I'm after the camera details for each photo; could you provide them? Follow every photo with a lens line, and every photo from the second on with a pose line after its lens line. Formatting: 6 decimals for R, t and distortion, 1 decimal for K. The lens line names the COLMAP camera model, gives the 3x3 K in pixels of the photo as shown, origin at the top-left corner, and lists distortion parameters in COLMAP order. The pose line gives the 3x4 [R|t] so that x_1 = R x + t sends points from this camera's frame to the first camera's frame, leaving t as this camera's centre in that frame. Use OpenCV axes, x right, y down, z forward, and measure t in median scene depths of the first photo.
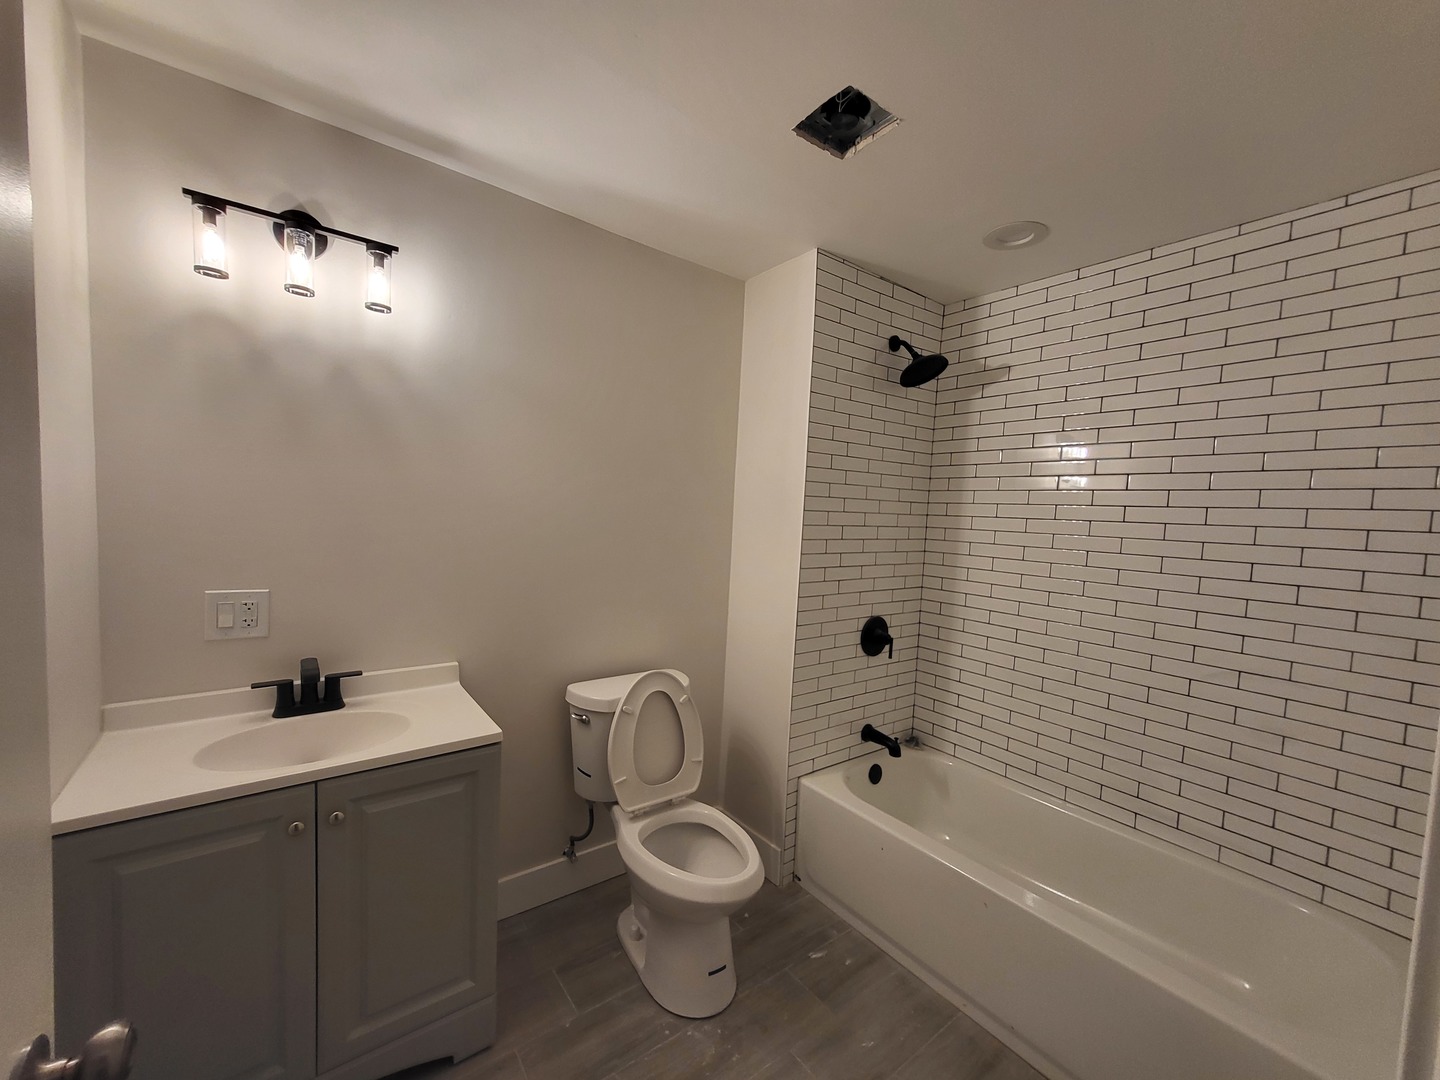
lens RADIAL K [[579.9, 0, 707.9], [0, 579.9, 549.4], [0, 0, 1]] dist [0.012968, -0.004329]
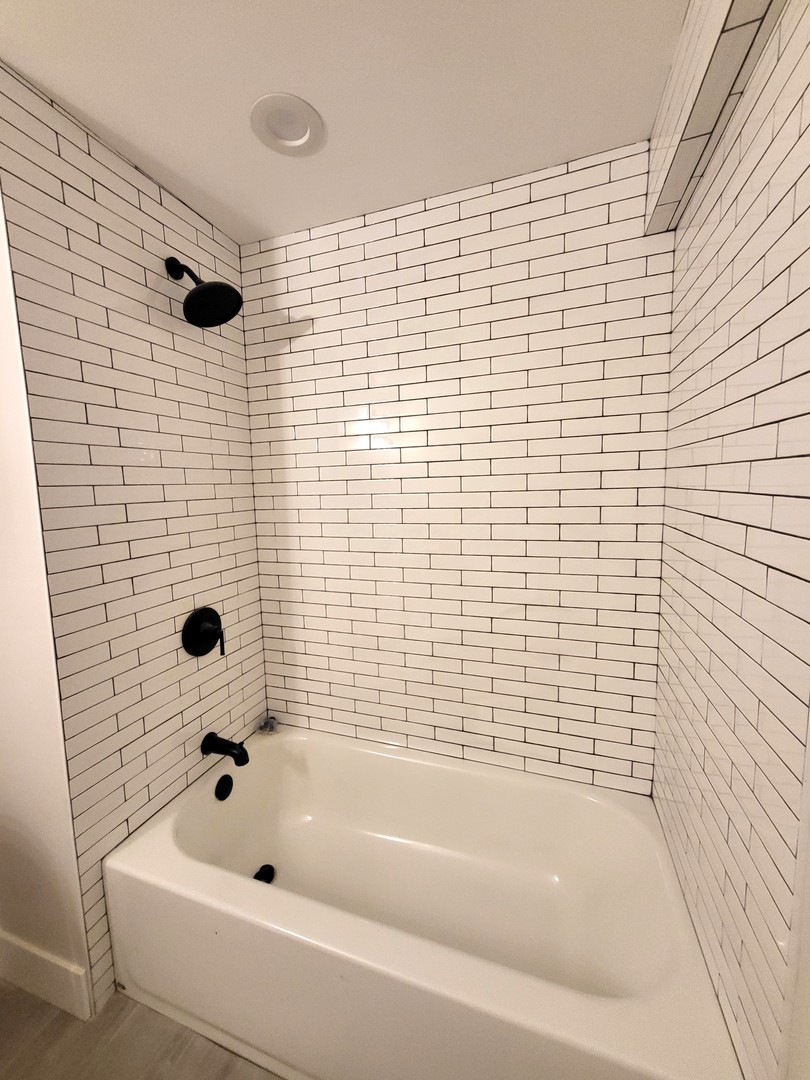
lens RADIAL K [[434.9, 0, 404.8], [0, 434.9, 541.9], [0, 0, 1]] dist [0.012968, -0.004329]
pose [[0.822741, -0.134561, 0.552260, 0.202741], [0.099928, 0.990684, 0.092515, -0.008187], [-0.559564, -0.020930, 0.828523, 0.325788]]
